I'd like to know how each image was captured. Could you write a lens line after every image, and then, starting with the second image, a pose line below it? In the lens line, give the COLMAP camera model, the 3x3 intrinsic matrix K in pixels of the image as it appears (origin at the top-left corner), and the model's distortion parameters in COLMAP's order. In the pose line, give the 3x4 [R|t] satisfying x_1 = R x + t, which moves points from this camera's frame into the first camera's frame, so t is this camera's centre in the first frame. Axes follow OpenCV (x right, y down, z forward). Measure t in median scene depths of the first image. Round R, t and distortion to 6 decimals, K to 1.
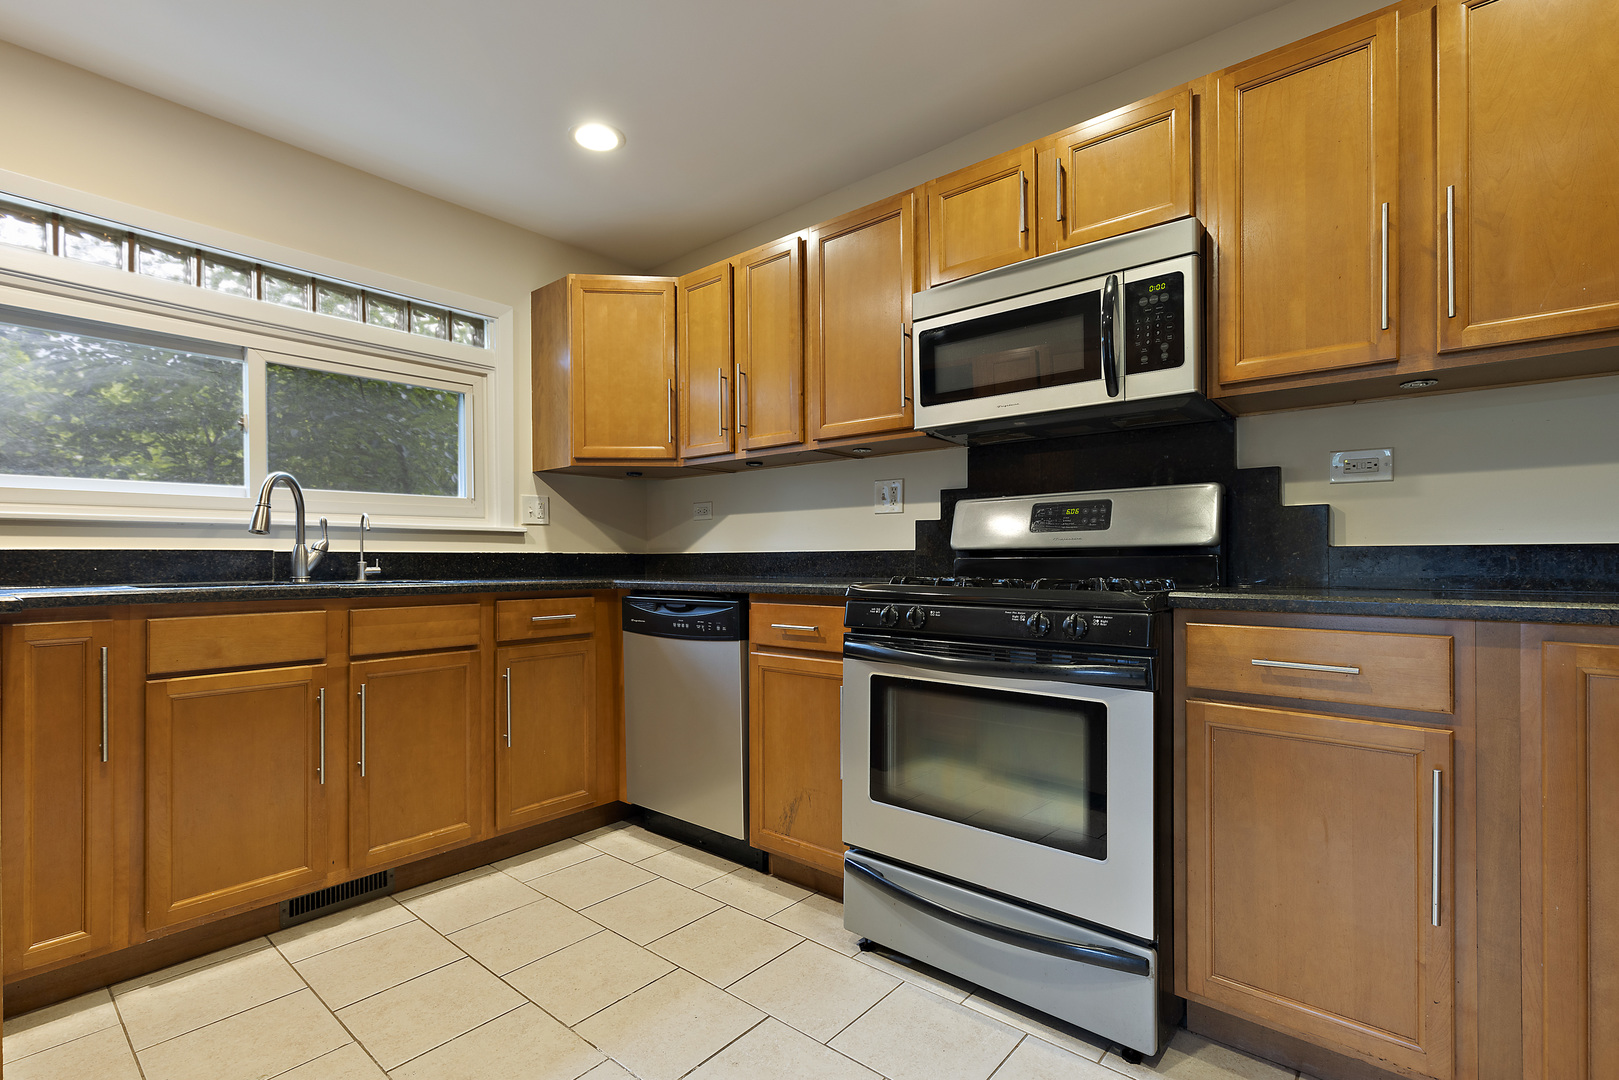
lens RADIAL K [[735.3, 0, 812.9], [0, 735.3, 552.8], [0, 0, 1]] dist [0.011887, 0.000143]
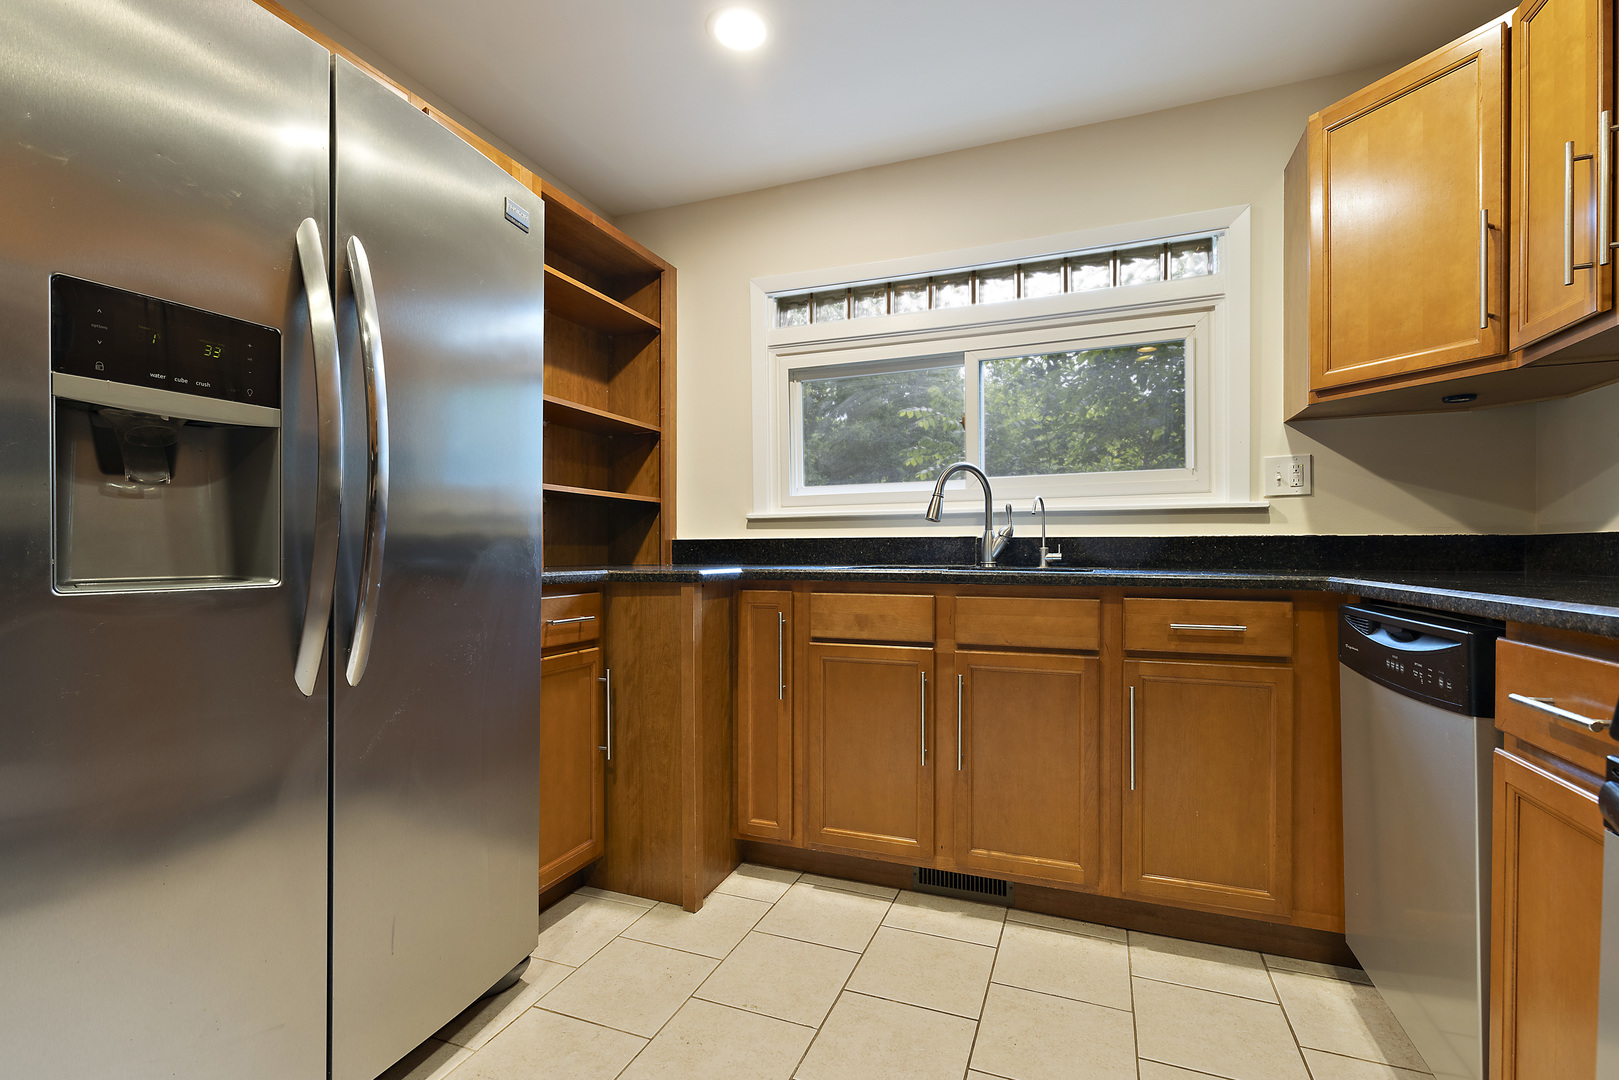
lens RADIAL K [[735.3, 0, 812.0], [0, 735.3, 553.9], [0, 0, 1]] dist [0.011887, 0.000143]
pose [[0.328895, 0.009173, -0.944322, 0.201905], [0.011217, 0.999844, 0.013620, 0.004376], [0.944300, -0.015072, 0.328741, 0.440590]]
